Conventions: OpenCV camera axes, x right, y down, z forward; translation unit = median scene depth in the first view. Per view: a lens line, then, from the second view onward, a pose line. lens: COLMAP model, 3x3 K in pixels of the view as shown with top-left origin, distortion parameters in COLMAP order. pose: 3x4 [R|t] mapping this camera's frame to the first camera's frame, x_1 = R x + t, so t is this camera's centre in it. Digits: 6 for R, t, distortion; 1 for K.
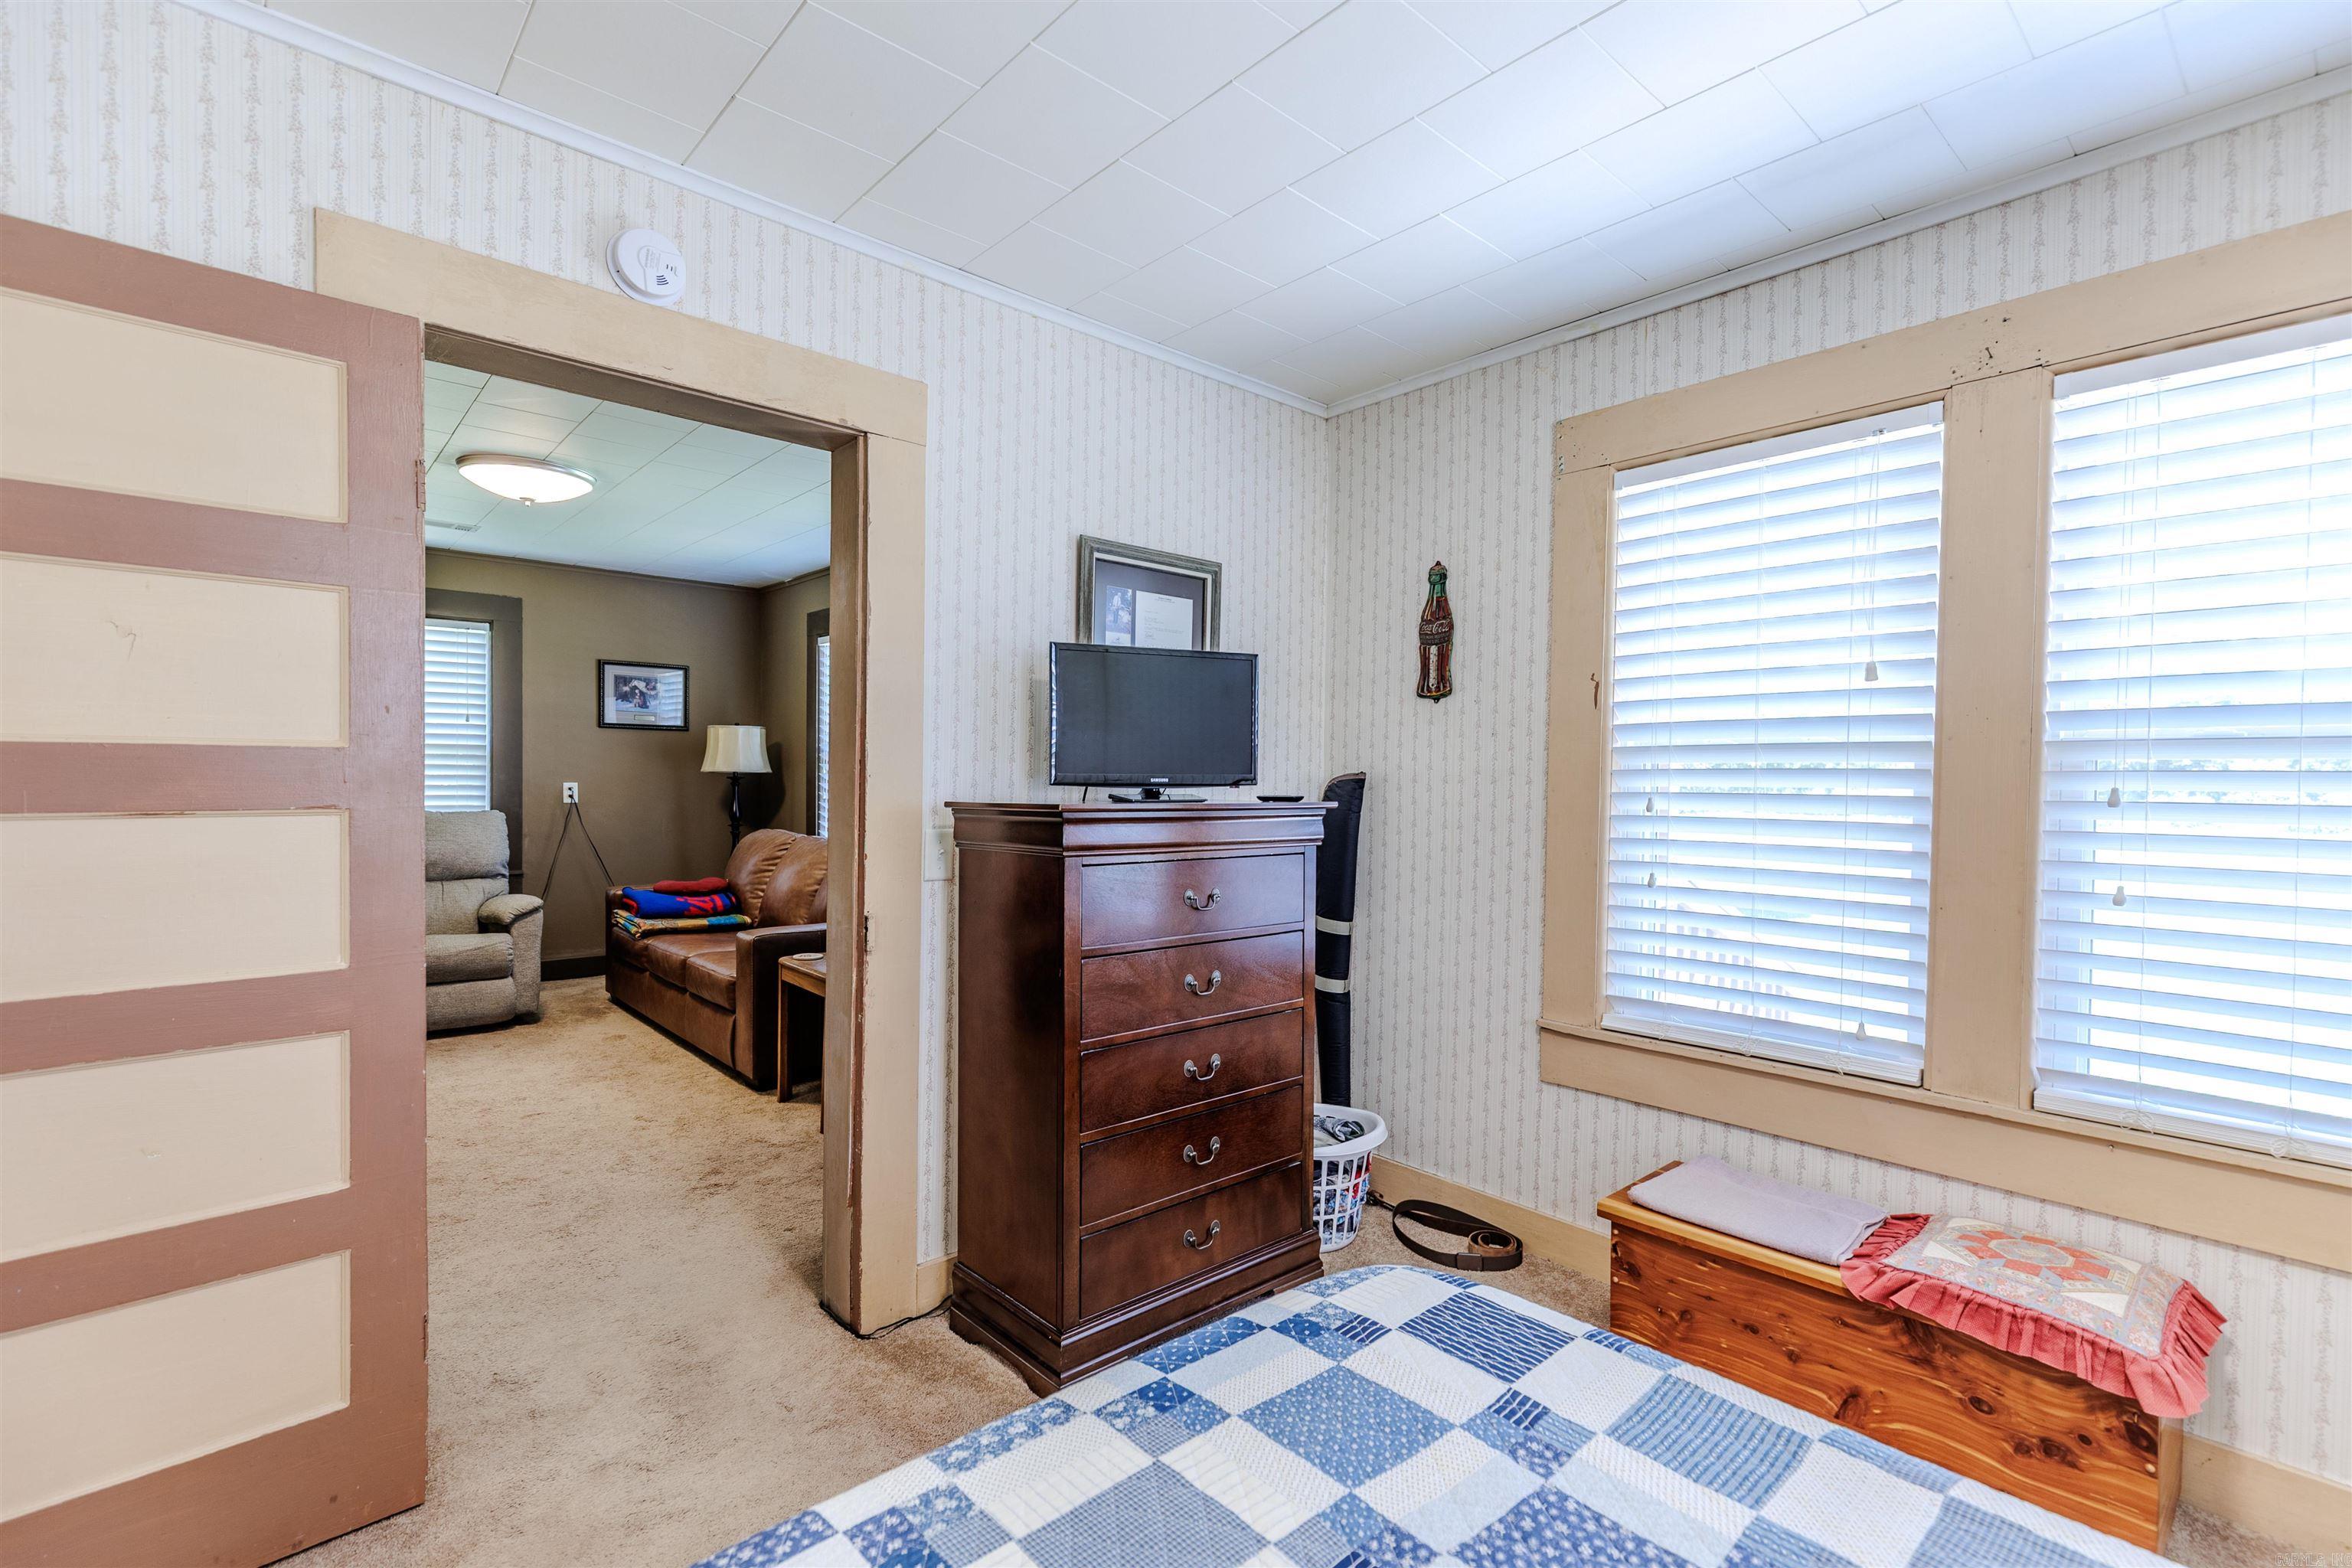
lens RADIAL K [[1050.6, 0, 1176.1], [0, 1050.6, 764.0], [0, 0, 1]] dist [0.004759, -0.000619]
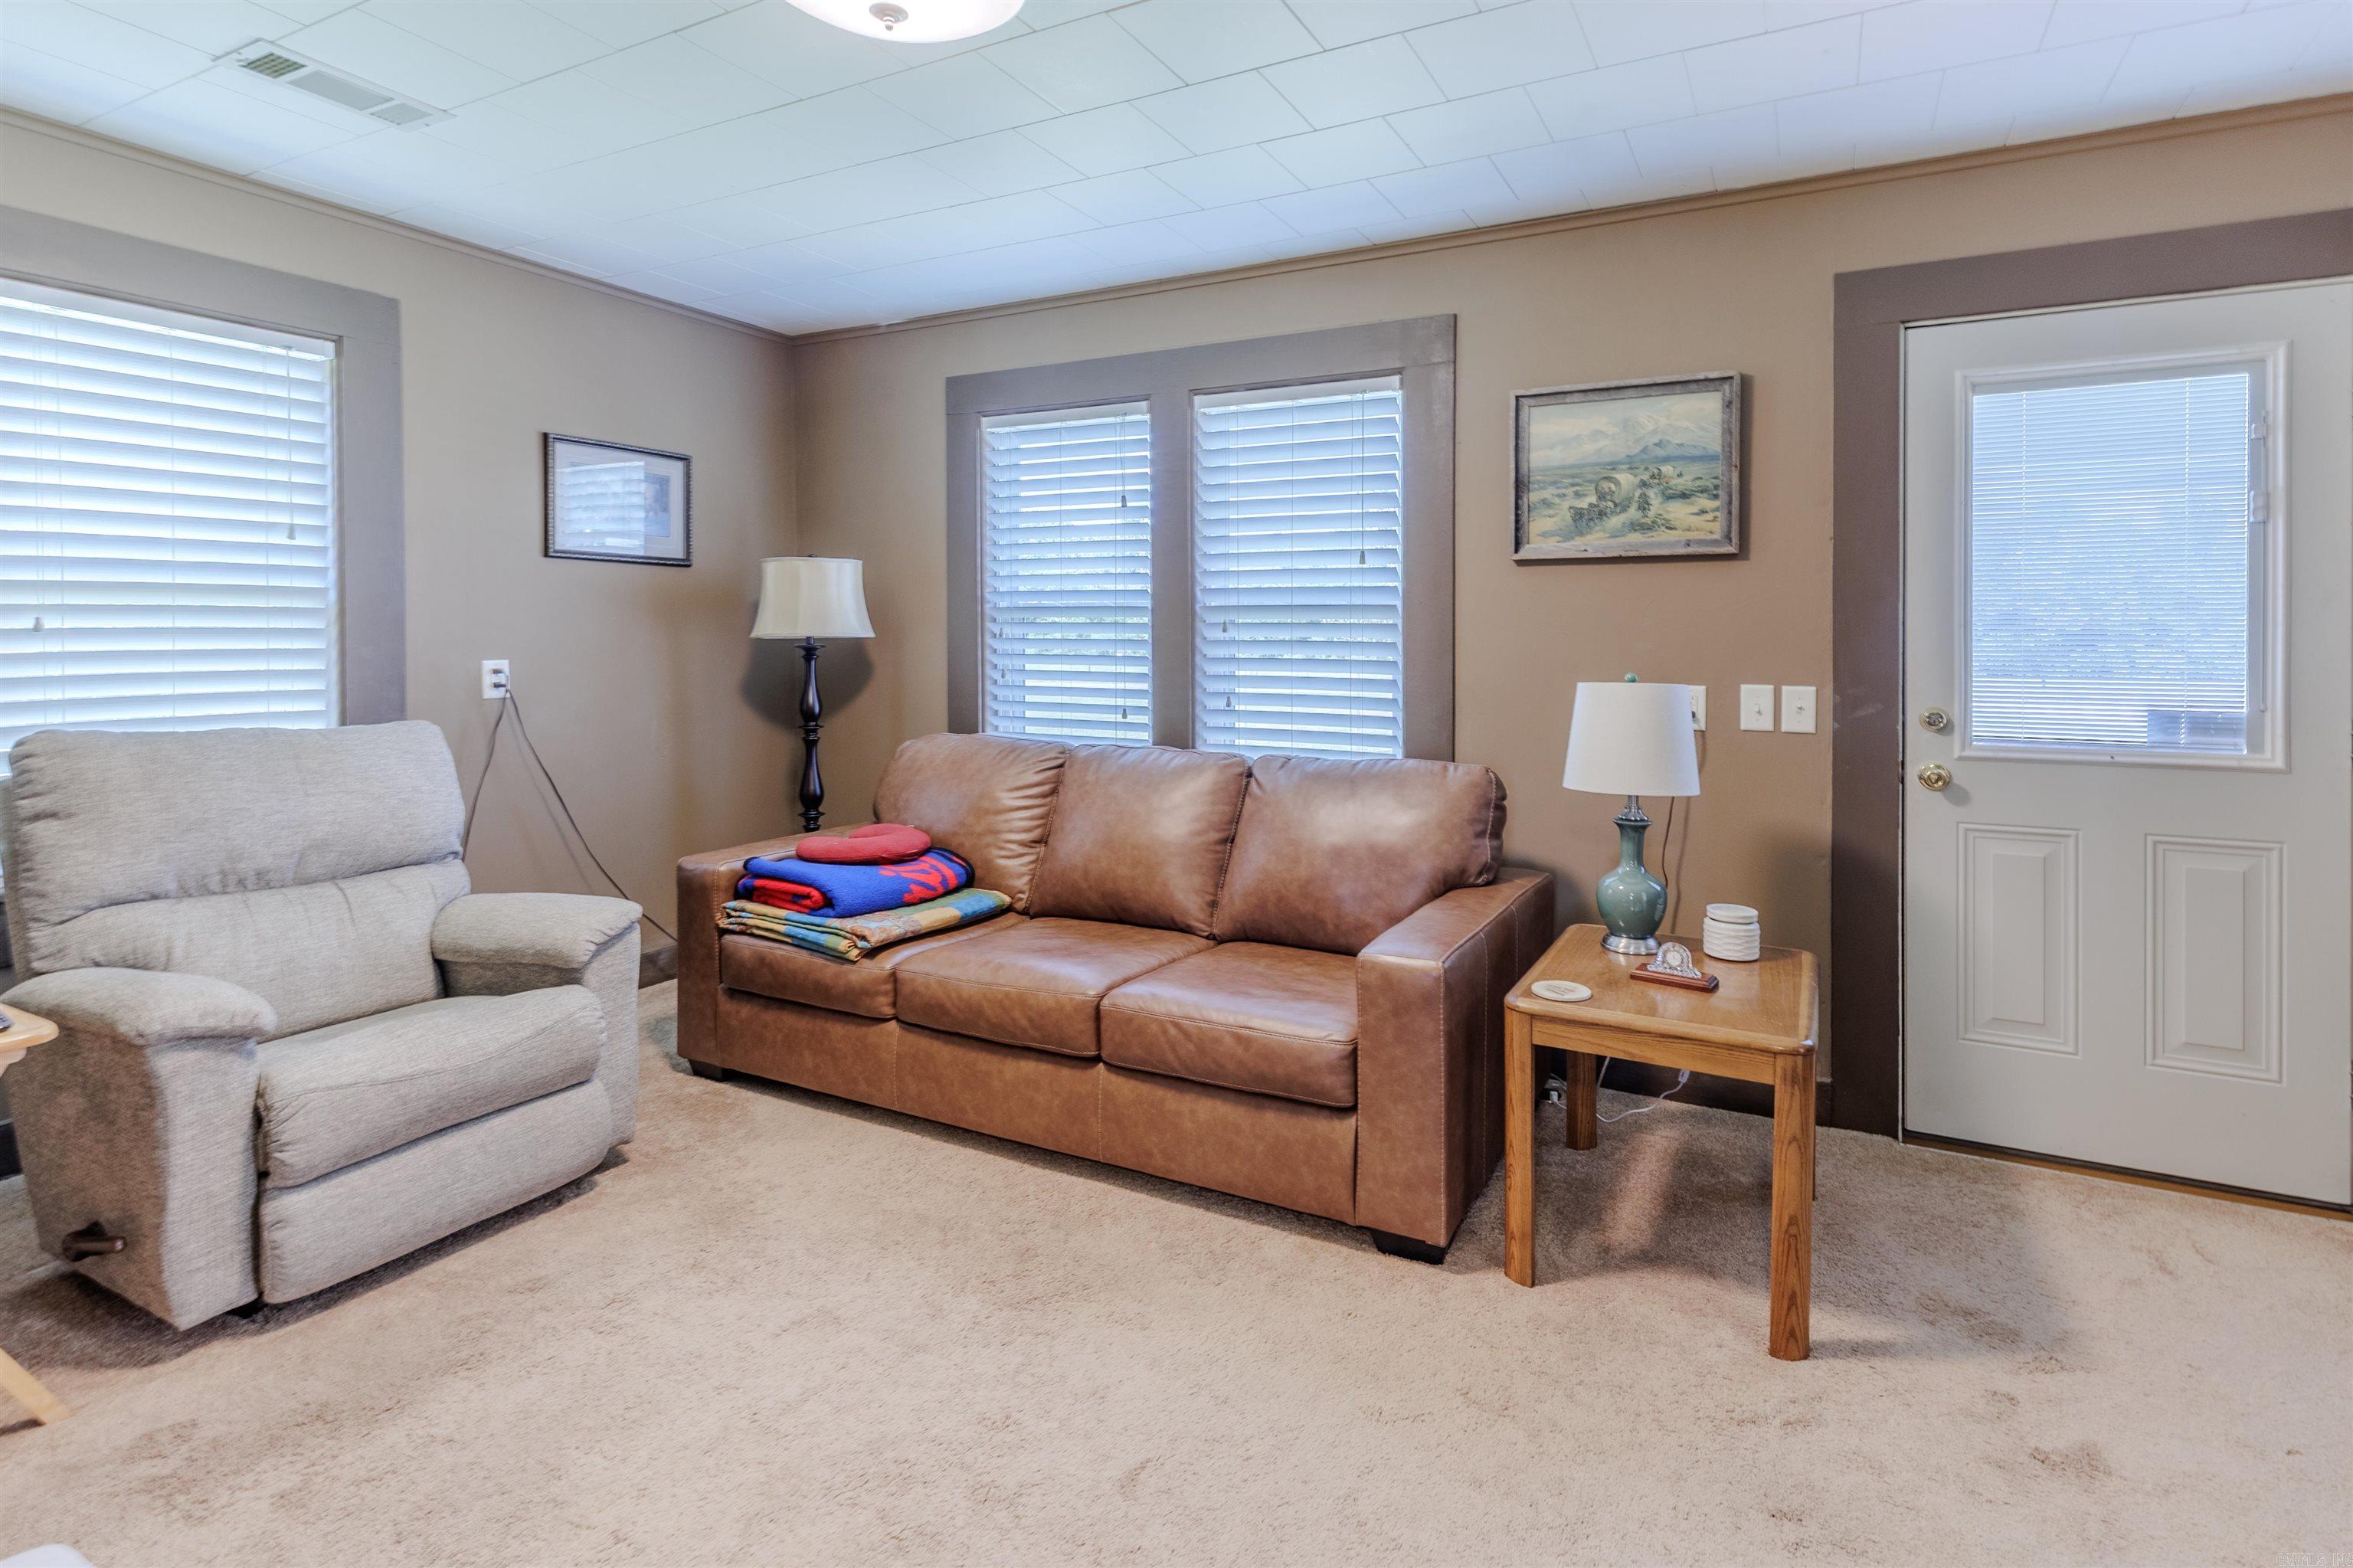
lens RADIAL K [[1119.8, 0, 1251.9], [0, 1119.8, 624.6], [0, 0, 1]] dist [0.004246, 0.000150]
pose [[0.923466, -0.003354, 0.383666, -0.452742], [0.004795, 0.999985, -0.002799, 0.002640], [-0.383651, 0.004424, 0.923468, 0.351824]]
